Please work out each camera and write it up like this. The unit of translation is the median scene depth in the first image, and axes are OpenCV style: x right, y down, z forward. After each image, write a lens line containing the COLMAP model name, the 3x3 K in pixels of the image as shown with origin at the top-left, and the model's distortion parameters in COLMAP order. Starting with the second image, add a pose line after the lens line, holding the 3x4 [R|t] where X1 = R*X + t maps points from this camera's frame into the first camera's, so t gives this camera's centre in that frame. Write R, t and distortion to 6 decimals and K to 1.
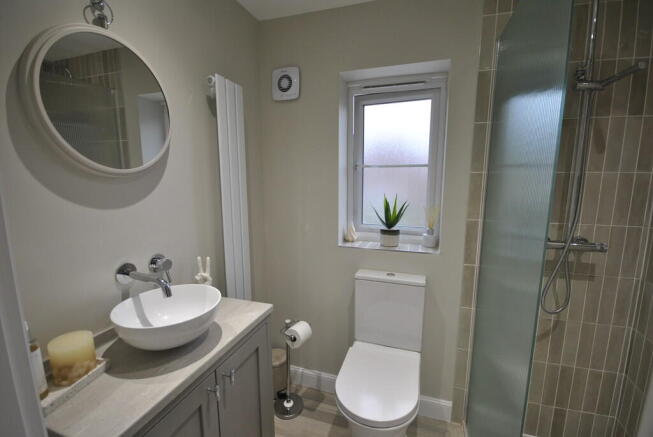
lens RADIAL K [[287.7, 0, 328.5], [0, 287.7, 219.5], [0, 0, 1]] dist [-0.001652, -0.000469]
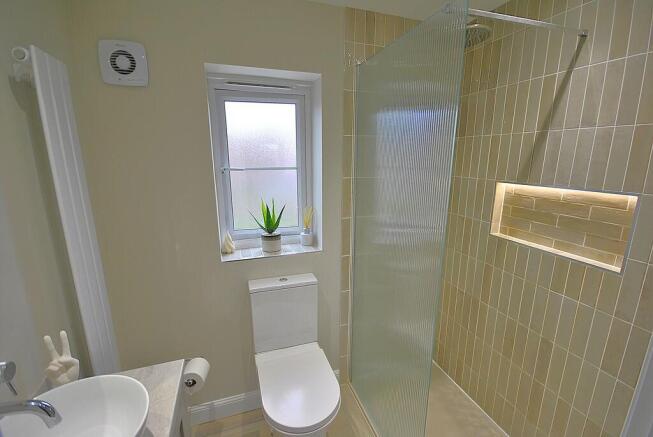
lens RADIAL K [[291.2, 0, 326.5], [0, 291.2, 218.5], [0, 0, 1]] dist [0.002037, -0.000110]
pose [[0.795731, -0.130984, 0.591316, -0.231934], [0.085649, 0.990858, 0.104231, -0.113001], [-0.599563, -0.032294, 0.799676, 0.081722]]
